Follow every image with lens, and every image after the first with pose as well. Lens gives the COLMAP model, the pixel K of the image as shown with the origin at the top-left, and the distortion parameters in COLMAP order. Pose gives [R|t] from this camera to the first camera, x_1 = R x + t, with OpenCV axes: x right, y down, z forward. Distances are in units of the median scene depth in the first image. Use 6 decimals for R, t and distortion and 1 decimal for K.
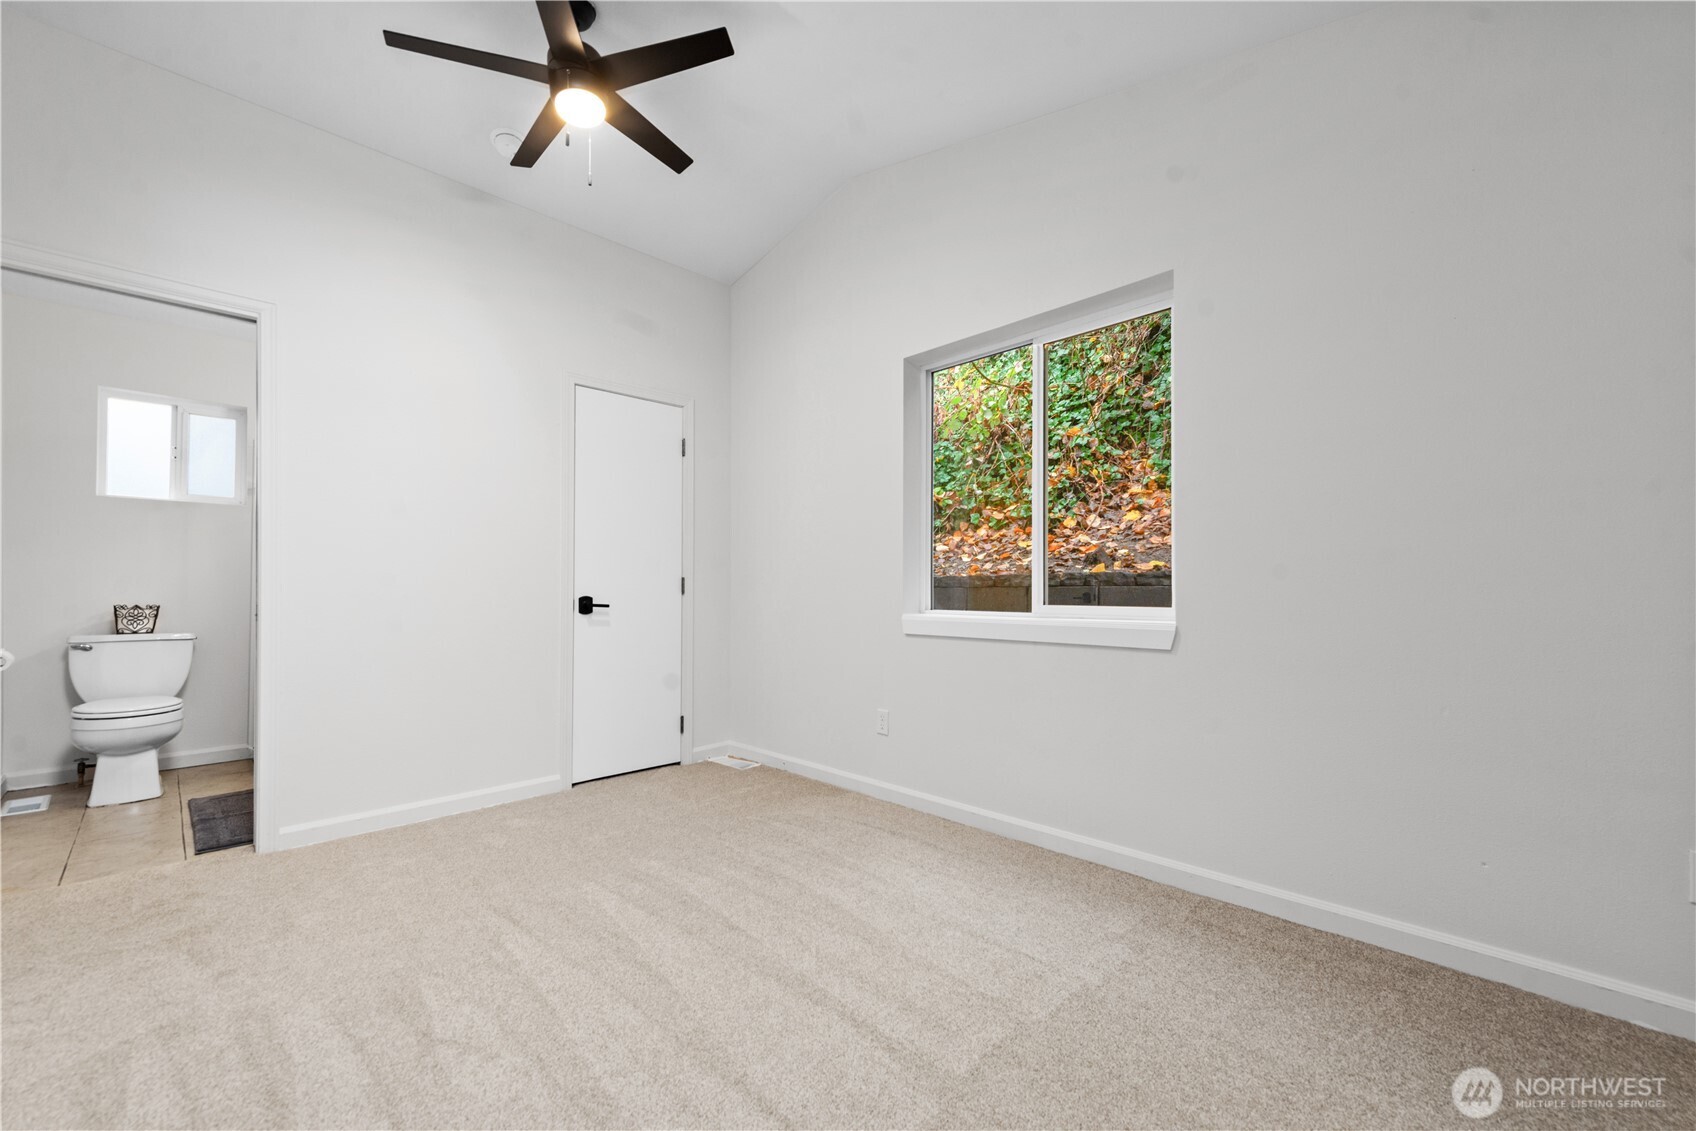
lens RADIAL K [[668.5, 0, 848.5], [0, 668.5, 575.9], [0, 0, 1]] dist [0.000530, -0.000211]
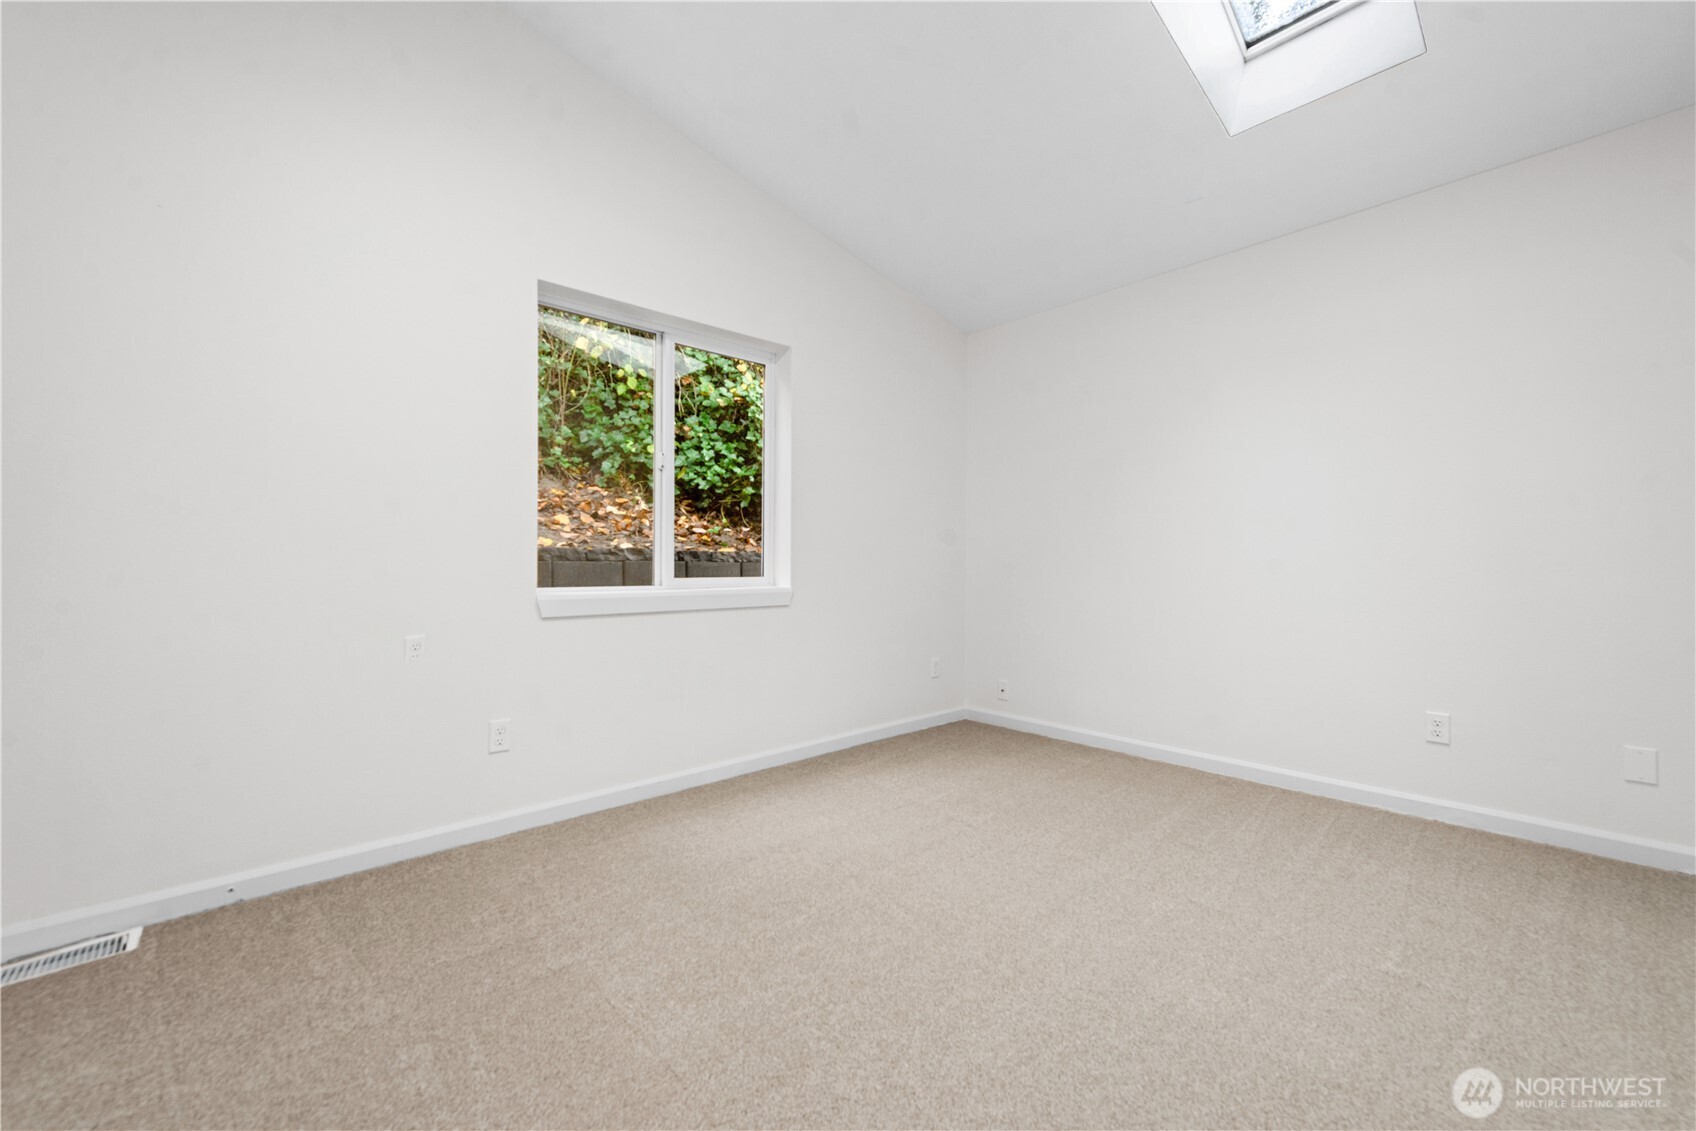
lens RADIAL K [[668.5, 0, 848.5], [0, 668.5, 575.9], [0, 0, 1]] dist [0.000530, -0.000211]
pose [[0.053795, -0.017468, 0.998399, -0.712812], [-0.016427, 0.999696, 0.018376, 0.013146], [-0.998417, -0.017390, 0.053491, 0.574280]]
